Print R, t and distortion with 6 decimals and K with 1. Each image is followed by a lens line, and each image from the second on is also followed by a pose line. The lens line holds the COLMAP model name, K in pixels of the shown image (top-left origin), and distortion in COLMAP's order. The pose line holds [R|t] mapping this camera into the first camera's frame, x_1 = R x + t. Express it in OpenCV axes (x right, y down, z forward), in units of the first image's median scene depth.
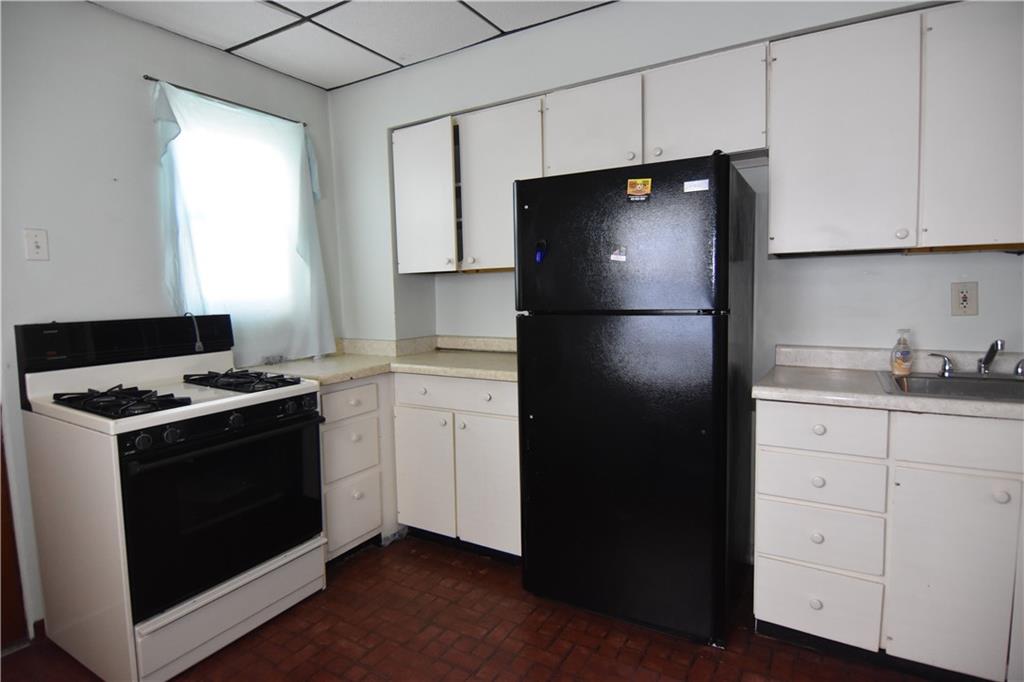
lens RADIAL K [[547.8, 0, 512.9], [0, 547.8, 328.2], [0, 0, 1]] dist [0.033451, -0.031359]
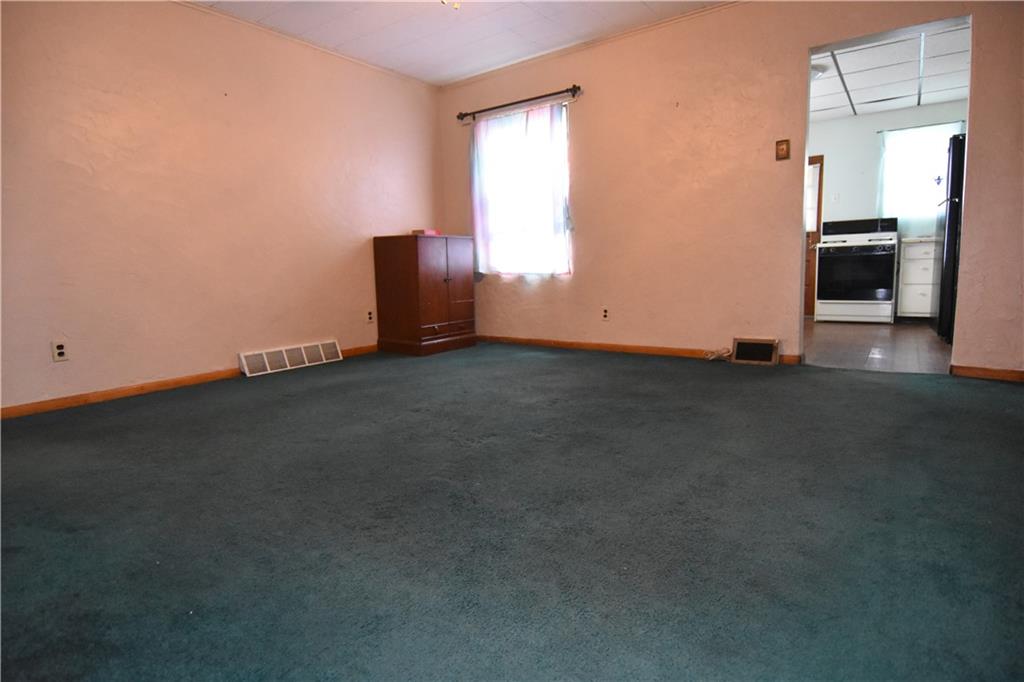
lens RADIAL K [[547.8, 0, 512.9], [0, 547.8, 328.2], [0, 0, 1]] dist [0.033451, -0.031359]
pose [[-0.078997, 0.132836, -0.987985, 2.232169], [-0.046559, 0.989509, 0.136764, 0.215355], [0.995787, 0.056803, -0.071983, -0.542398]]
